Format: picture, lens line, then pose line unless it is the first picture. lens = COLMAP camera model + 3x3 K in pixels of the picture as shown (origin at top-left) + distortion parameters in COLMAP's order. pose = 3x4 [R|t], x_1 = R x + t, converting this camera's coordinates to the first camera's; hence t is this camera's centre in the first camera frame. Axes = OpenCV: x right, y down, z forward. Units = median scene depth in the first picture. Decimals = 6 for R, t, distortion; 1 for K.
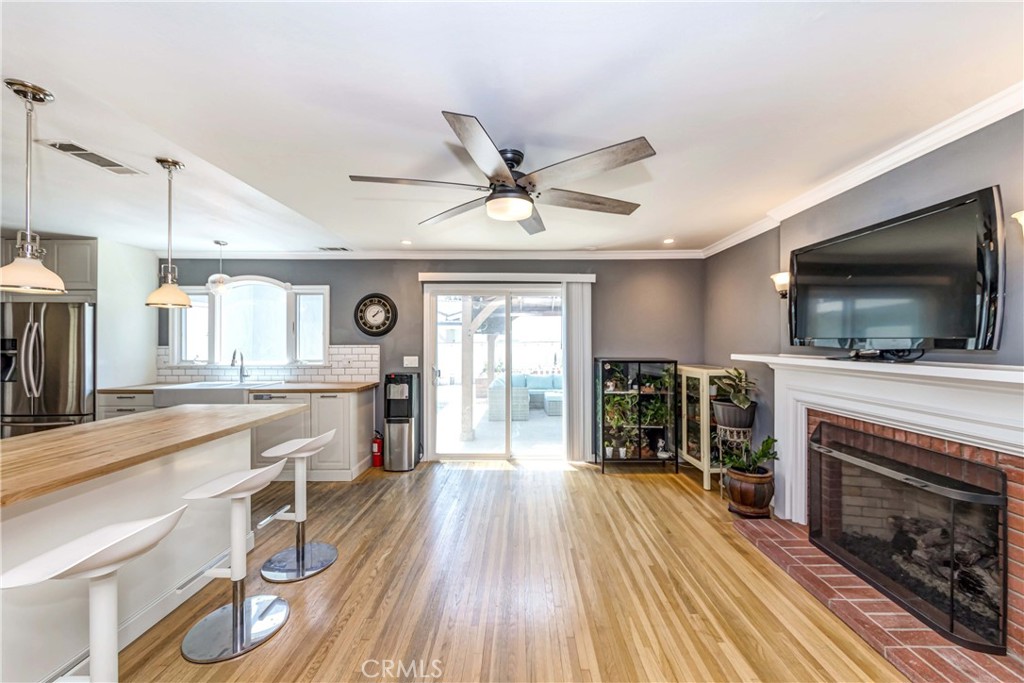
lens RADIAL K [[367.6, 0, 520.5], [0, 367.6, 340.9], [0, 0, 1]] dist [-0.009666, -0.000202]
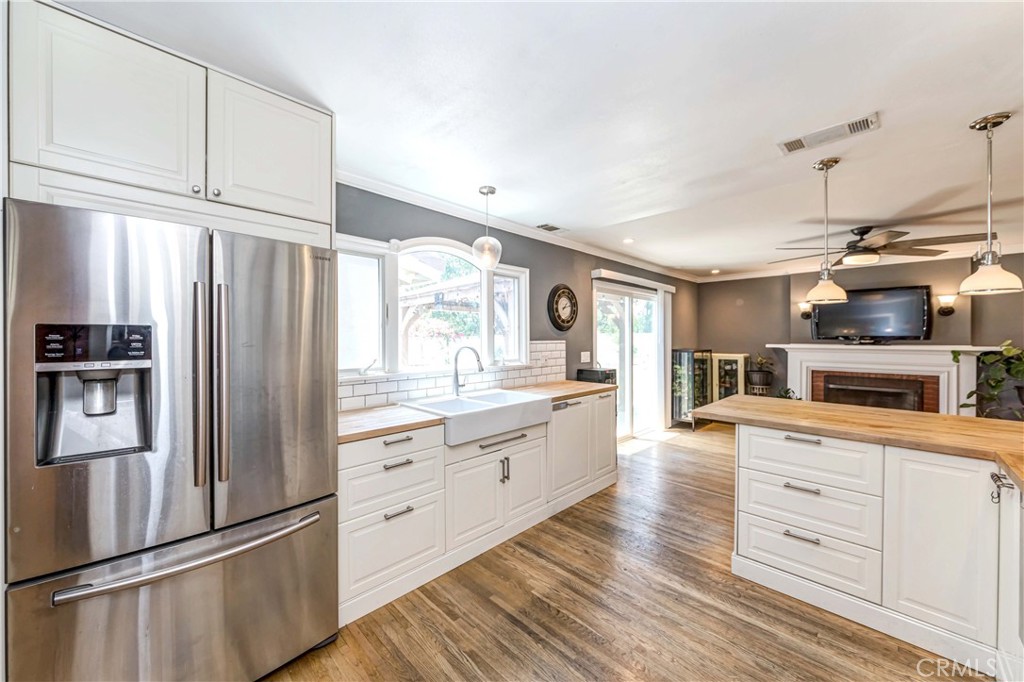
lens RADIAL K [[379.2, 0, 512.5], [0, 379.2, 340.1], [0, 0, 1]] dist [-0.002513, -0.000111]
pose [[0.711327, -0.003692, 0.702851, -1.162133], [-0.002479, 0.999967, 0.007762, 0.003326], [-0.702857, -0.007264, 0.711294, 0.415989]]
